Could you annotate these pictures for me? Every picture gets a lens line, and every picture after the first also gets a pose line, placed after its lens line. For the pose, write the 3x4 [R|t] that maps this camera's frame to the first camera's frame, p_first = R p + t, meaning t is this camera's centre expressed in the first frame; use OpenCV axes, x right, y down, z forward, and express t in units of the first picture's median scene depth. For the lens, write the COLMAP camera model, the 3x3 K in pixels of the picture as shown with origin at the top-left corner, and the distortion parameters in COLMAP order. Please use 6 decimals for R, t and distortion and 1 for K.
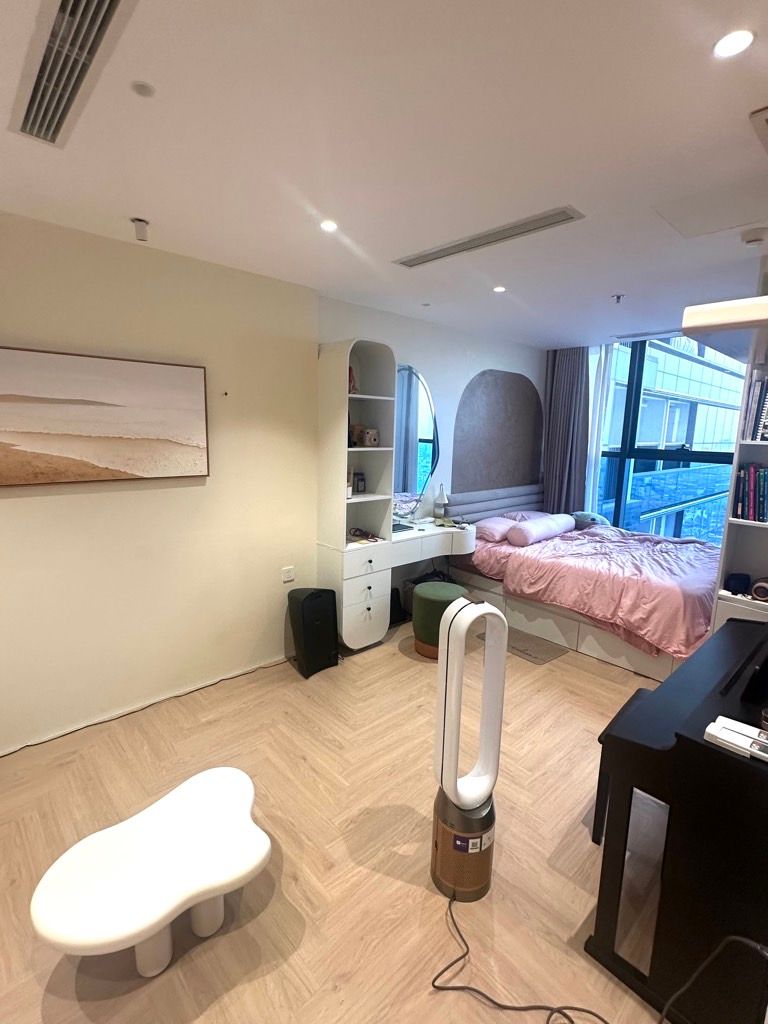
lens RADIAL K [[485.6, 0, 382.0], [0, 485.6, 511.8], [0, 0, 1]] dist [-0.001461, 0.001103]
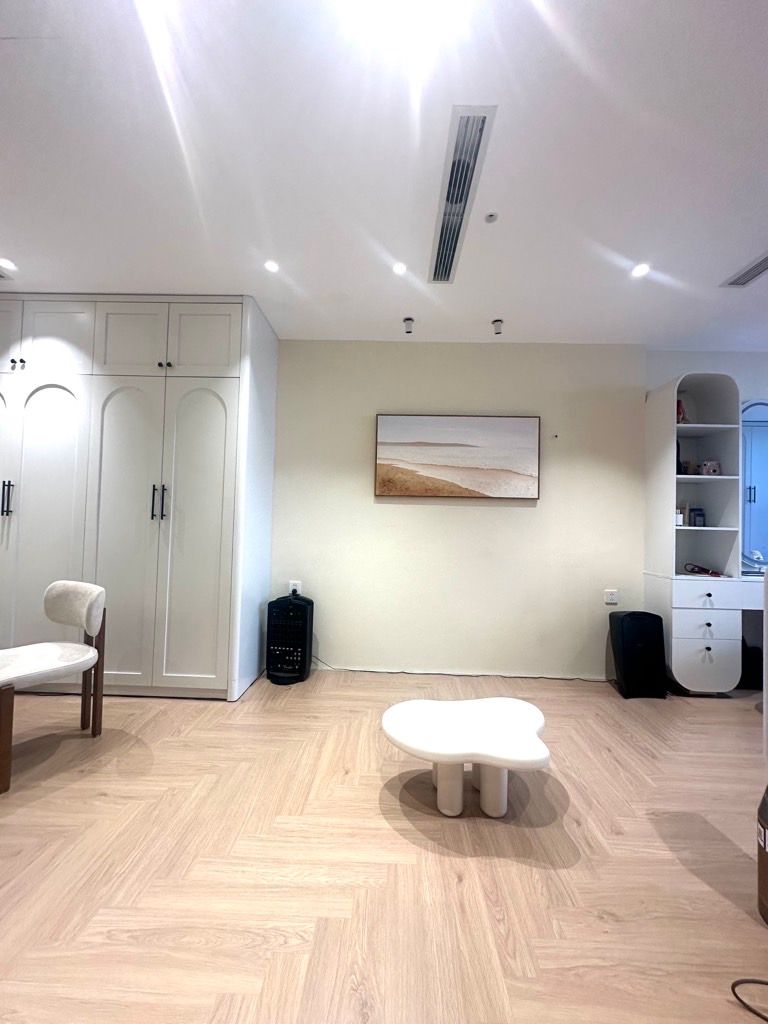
lens RADIAL K [[408.7, 0, 384.0], [0, 408.7, 512.0], [0, 0, 1]] dist [-0.000774, 0.000225]
pose [[0.721866, -0.029506, -0.691403, 0.079387], [-0.124758, 0.977173, -0.171957, 0.173444], [0.680694, 0.210388, 0.701707, -0.015002]]
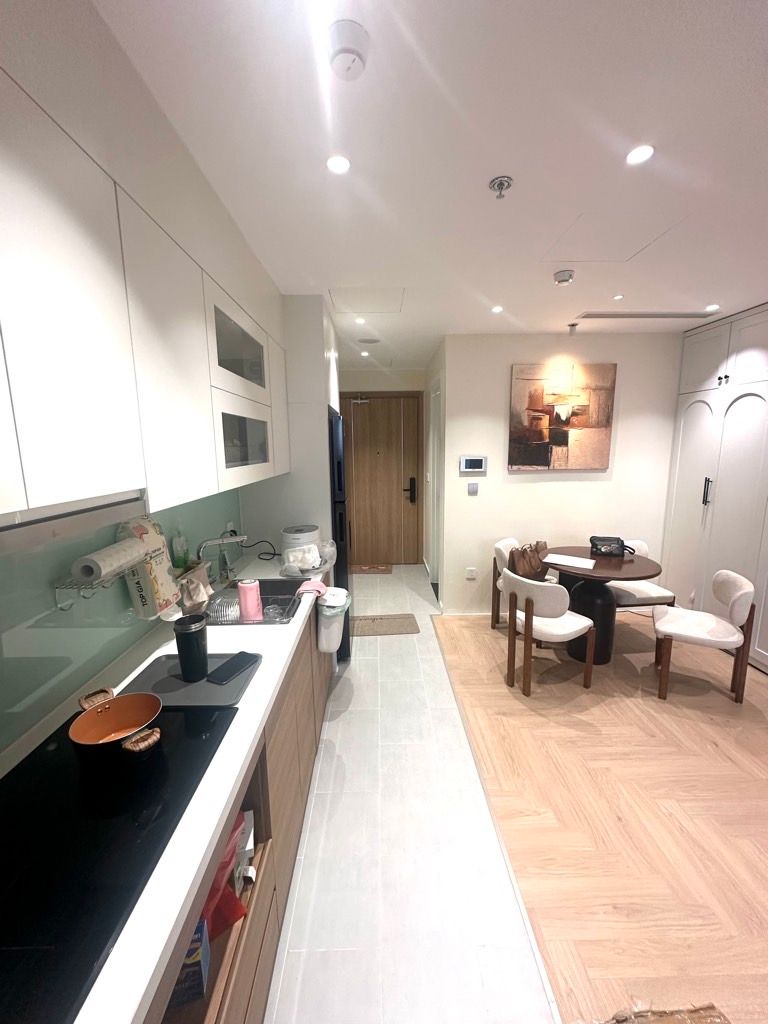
lens RADIAL K [[411.7, 0, 384.7], [0, 411.7, 510.3], [0, 0, 1]] dist [-0.000555, 0.000007]
pose [[-0.660557, 0.102966, -0.743682, 0.302719], [-0.133636, 0.958608, 0.251422, -0.000743], [0.738787, 0.265461, -0.619455, 0.091259]]
